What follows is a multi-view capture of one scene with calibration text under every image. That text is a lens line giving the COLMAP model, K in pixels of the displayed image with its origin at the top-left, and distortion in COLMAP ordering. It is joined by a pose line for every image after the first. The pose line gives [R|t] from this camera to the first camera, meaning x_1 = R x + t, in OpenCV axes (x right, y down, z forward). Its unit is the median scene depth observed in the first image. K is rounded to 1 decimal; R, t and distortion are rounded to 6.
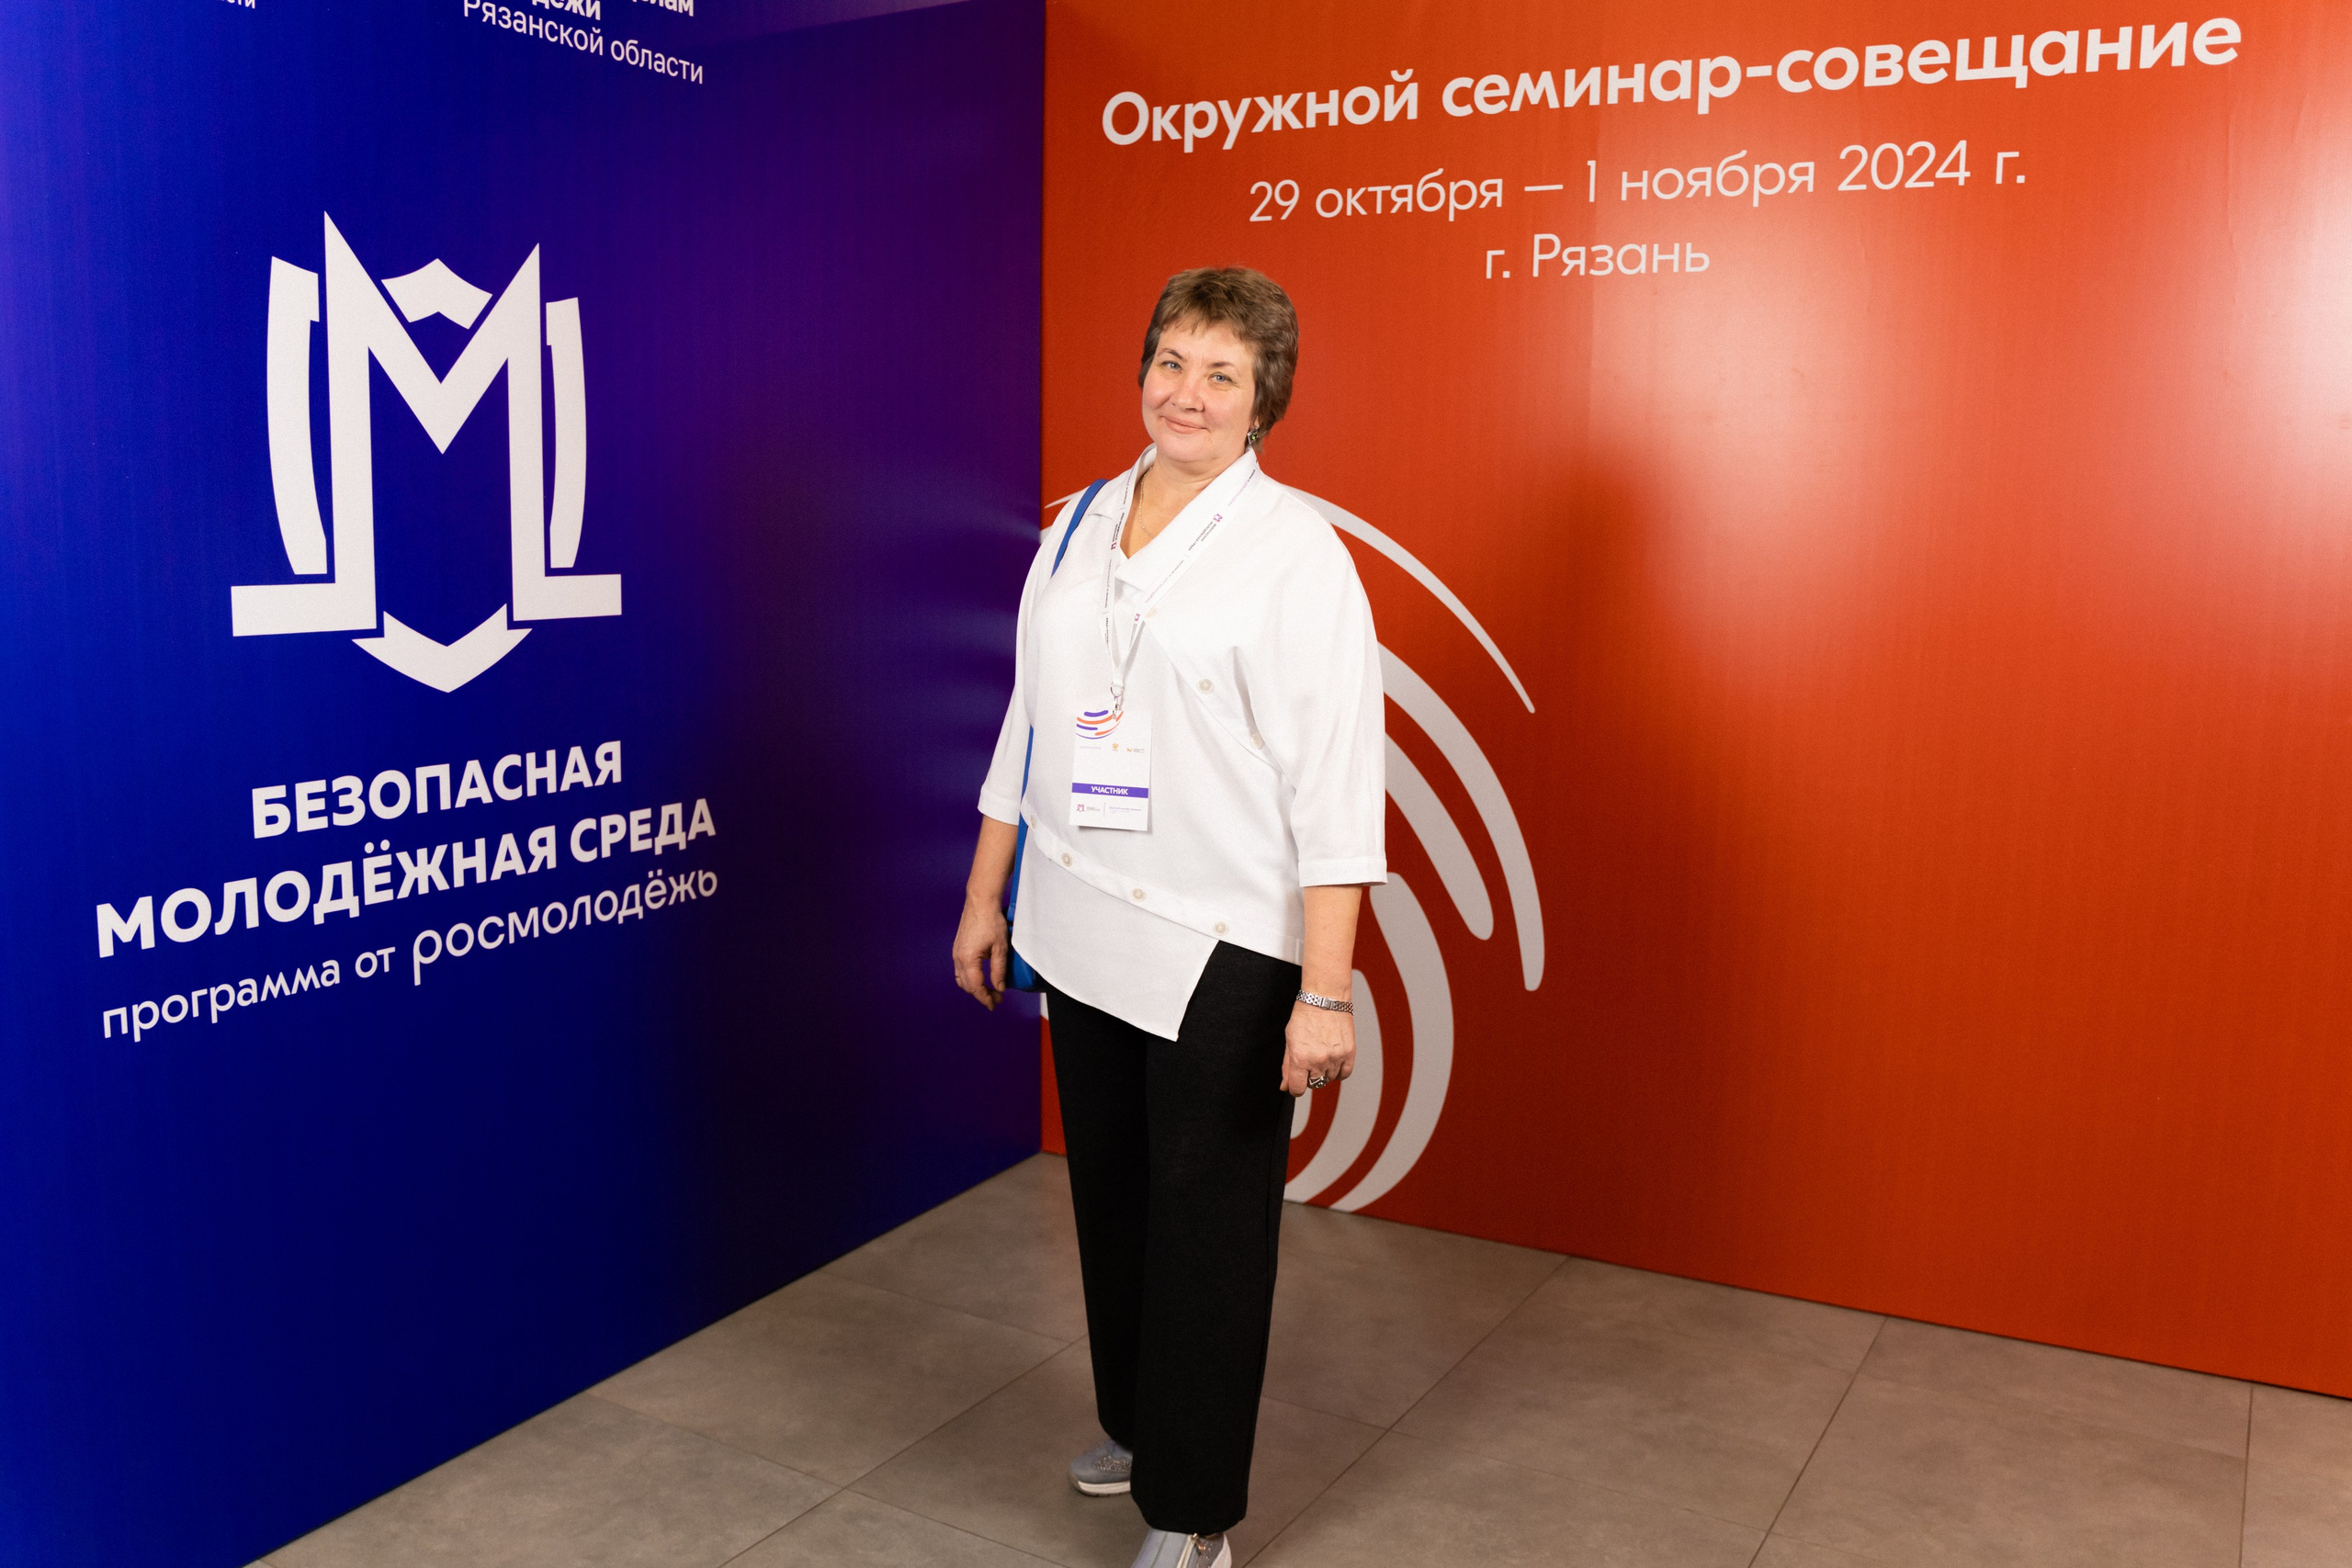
lens RADIAL K [[1926.4, 0, 1183.7], [0, 1926.4, 782.1], [0, 0, 1]] dist [-0.111724, 0.086067]
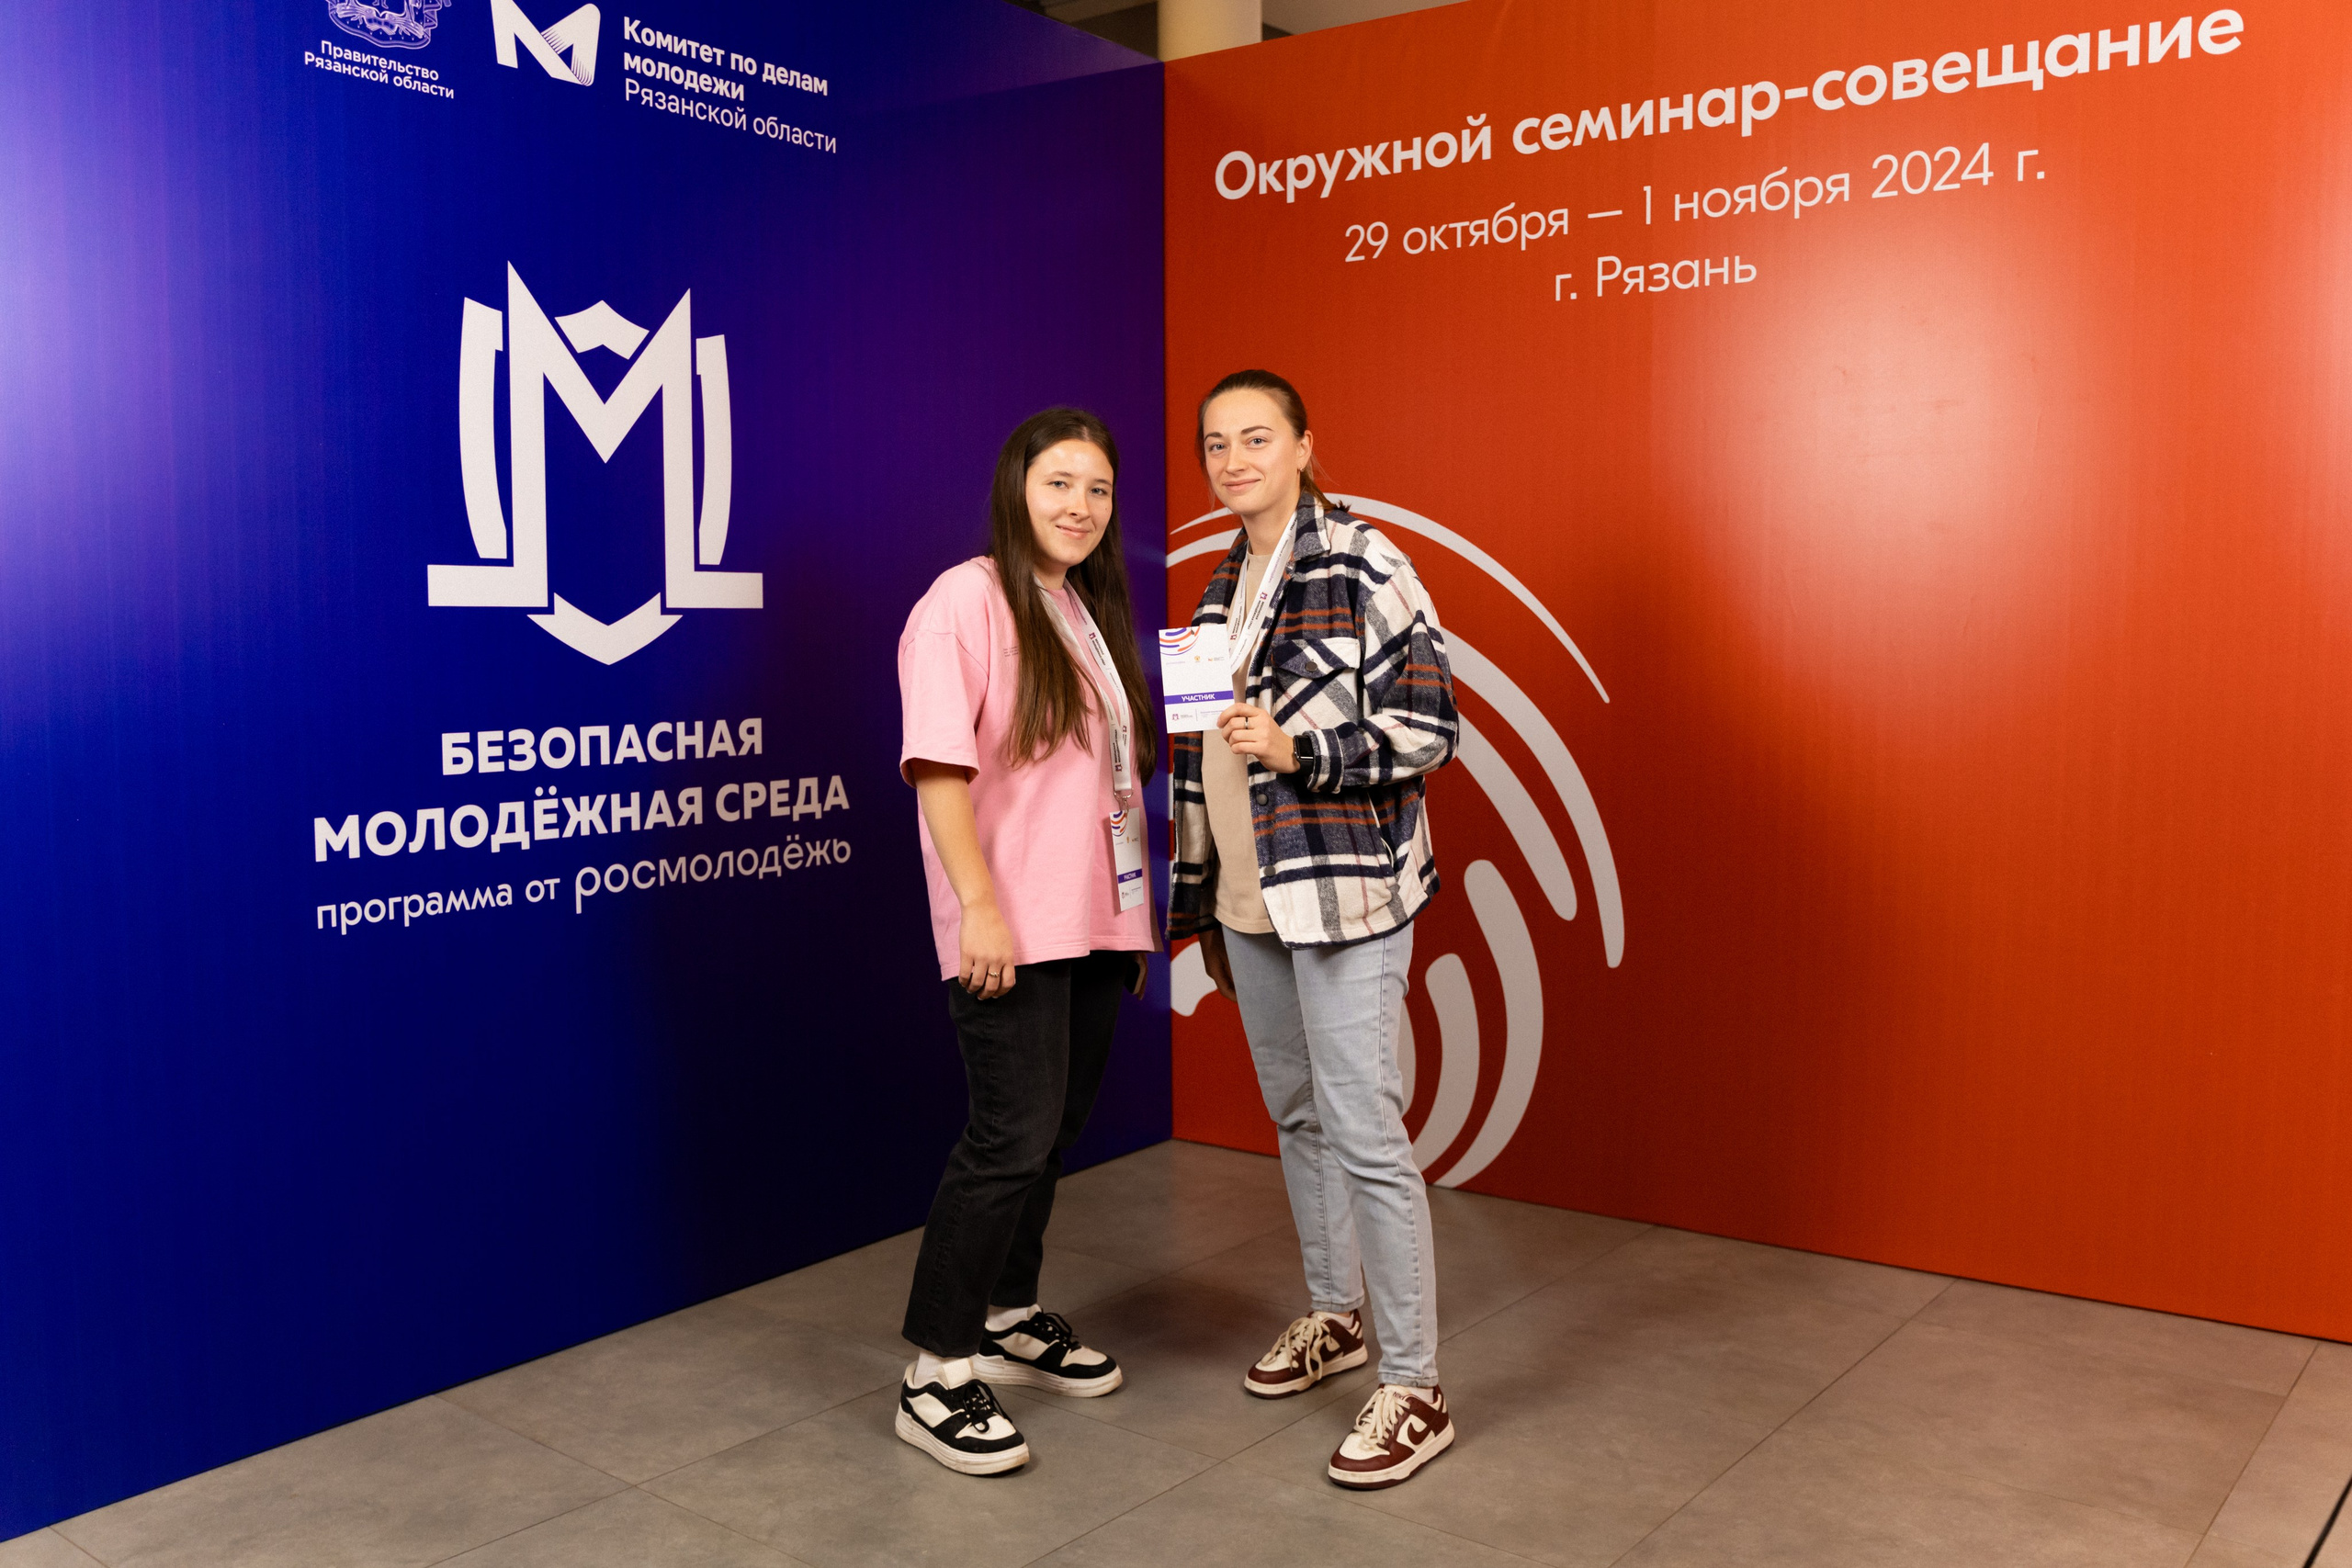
lens RADIAL K [[2011.7, 0, 1170.4], [0, 2011.7, 793.8], [0, 0, 1]] dist [-0.097179, 0.092394]
pose [[0.989473, -0.008700, -0.144457, 0.117207], [0.000246, 0.998291, -0.058433, 0.090700], [0.144719, 0.057782, 0.987784, -0.146463]]
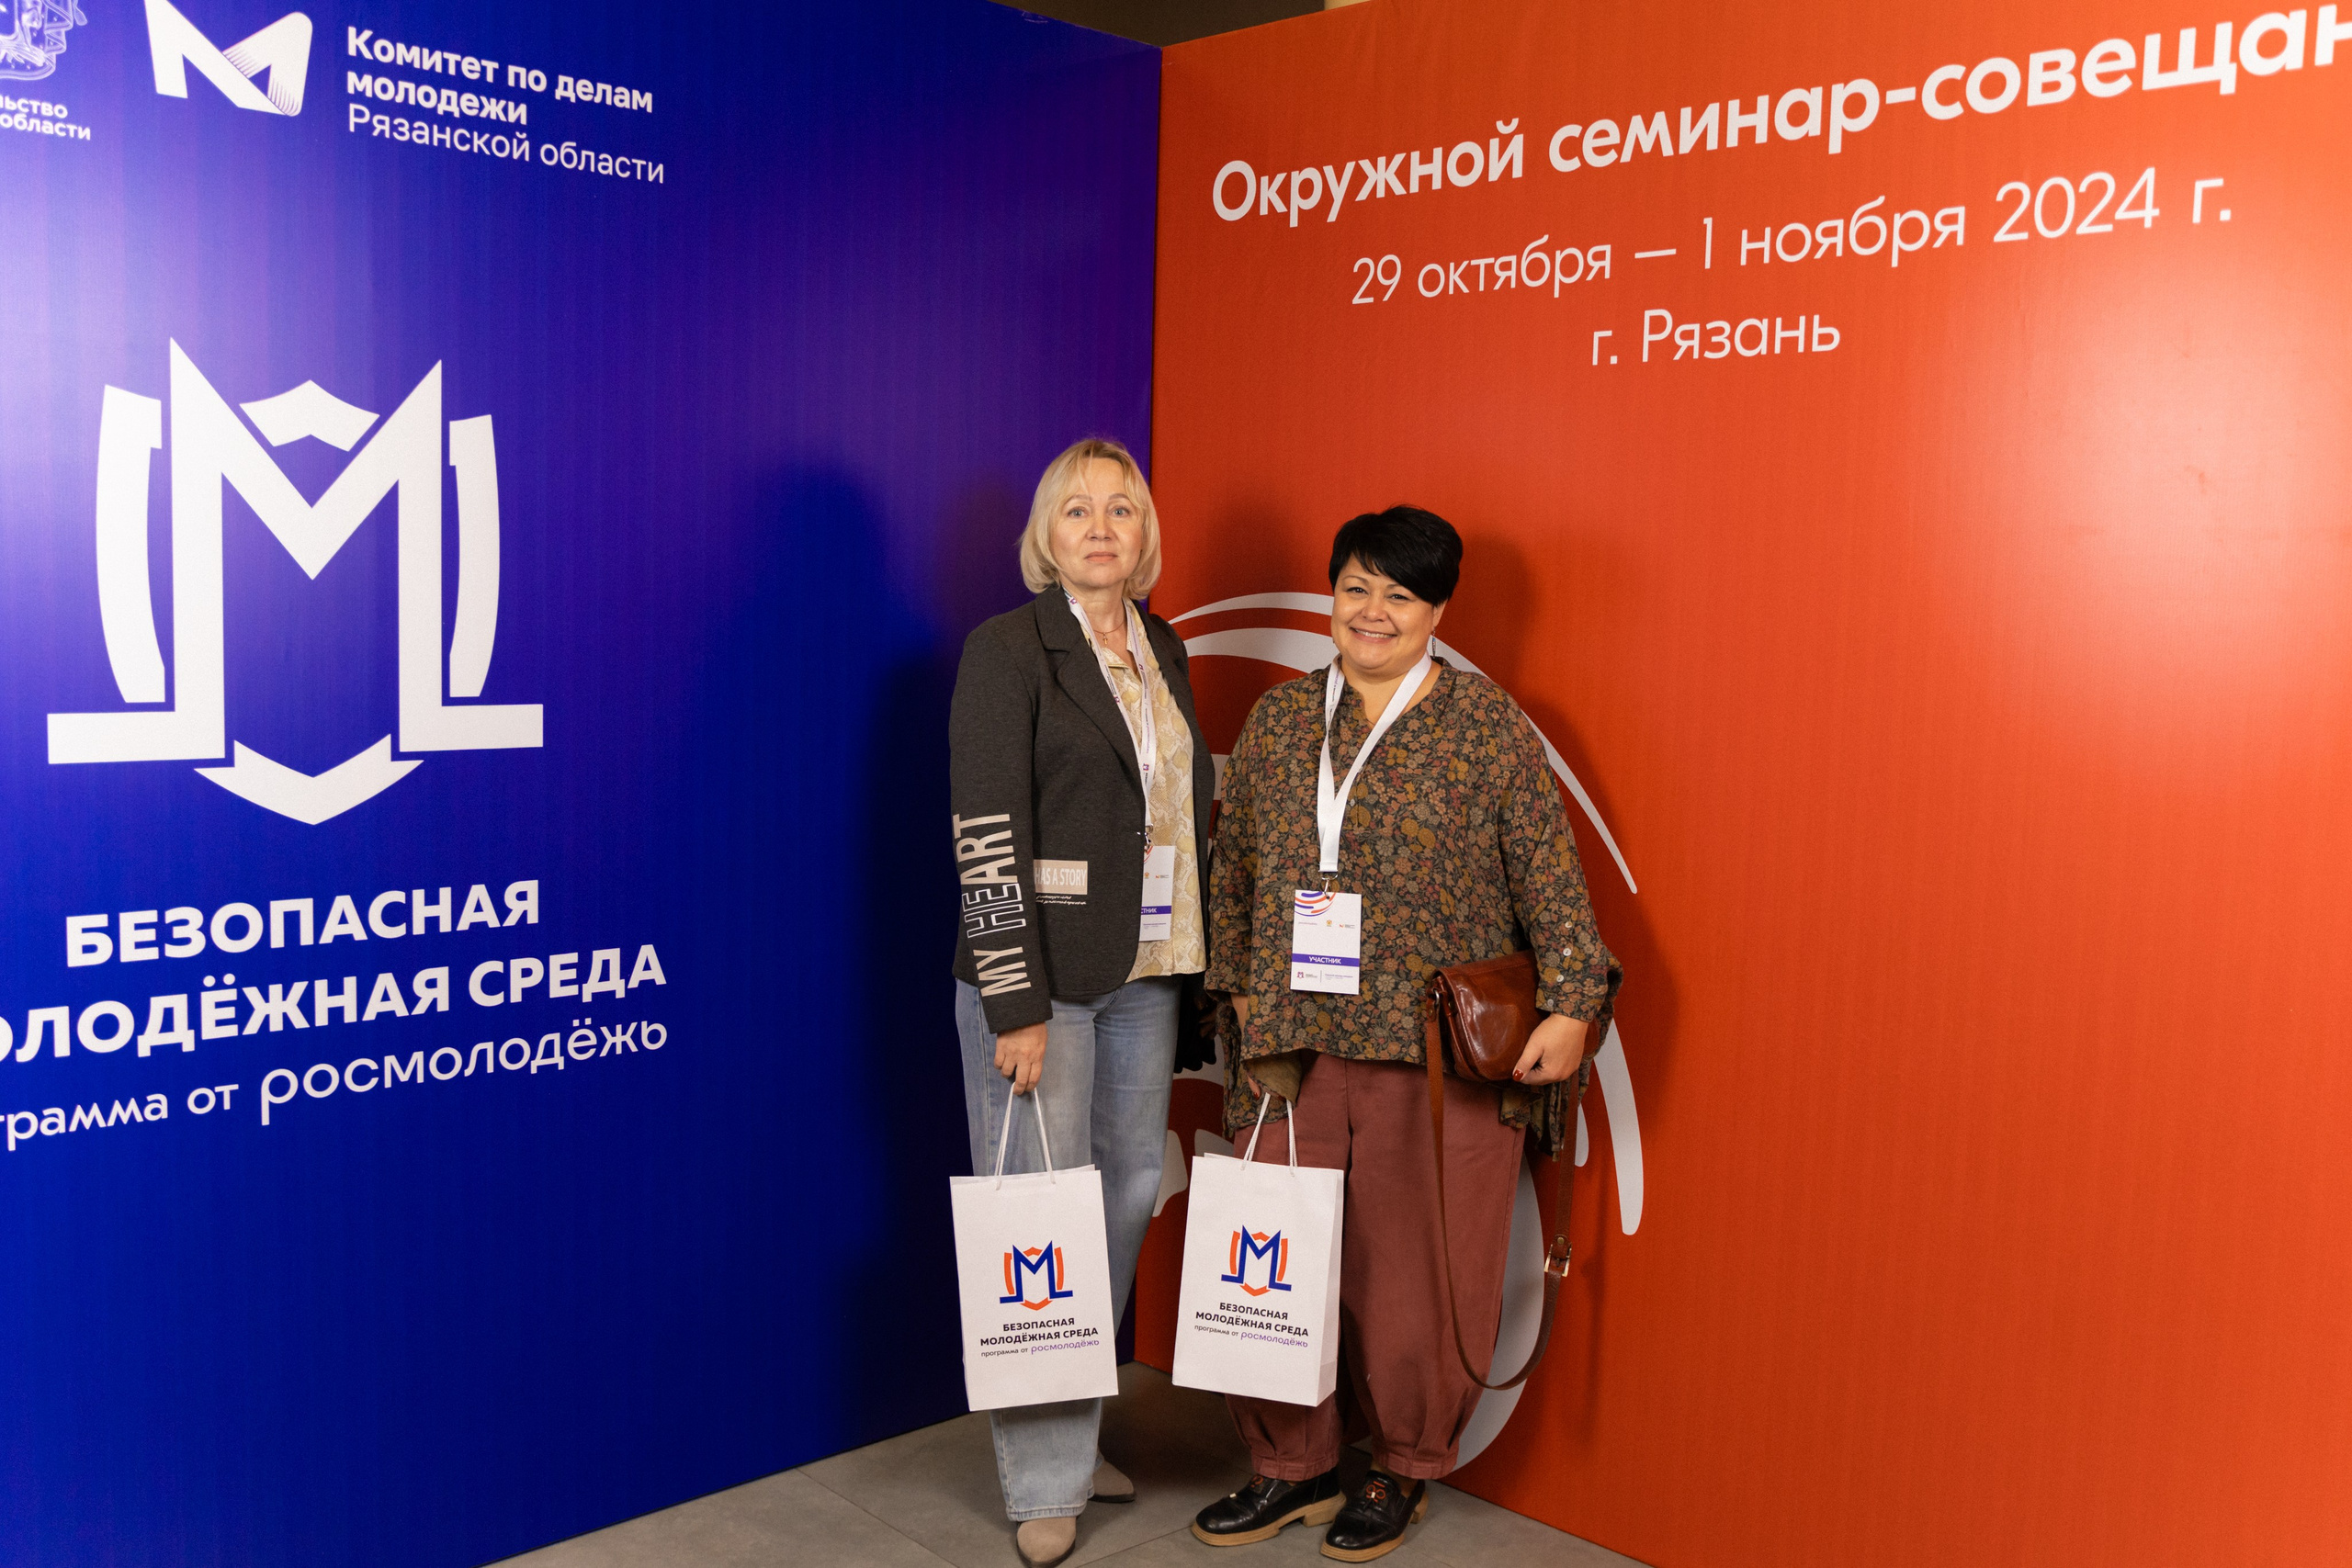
lens RADIAL K [[2133.6, 0, 1167.1], [0, 2133.6, 797.3], [0, 0, 1]] dist [-0.089007, 0.105885]
pose [[0.951883, 0.036987, -0.304221, 0.305223], [-0.051754, 0.997834, -0.040618, -0.034521], [0.302059, 0.054408, 0.951735, 0.091731]]
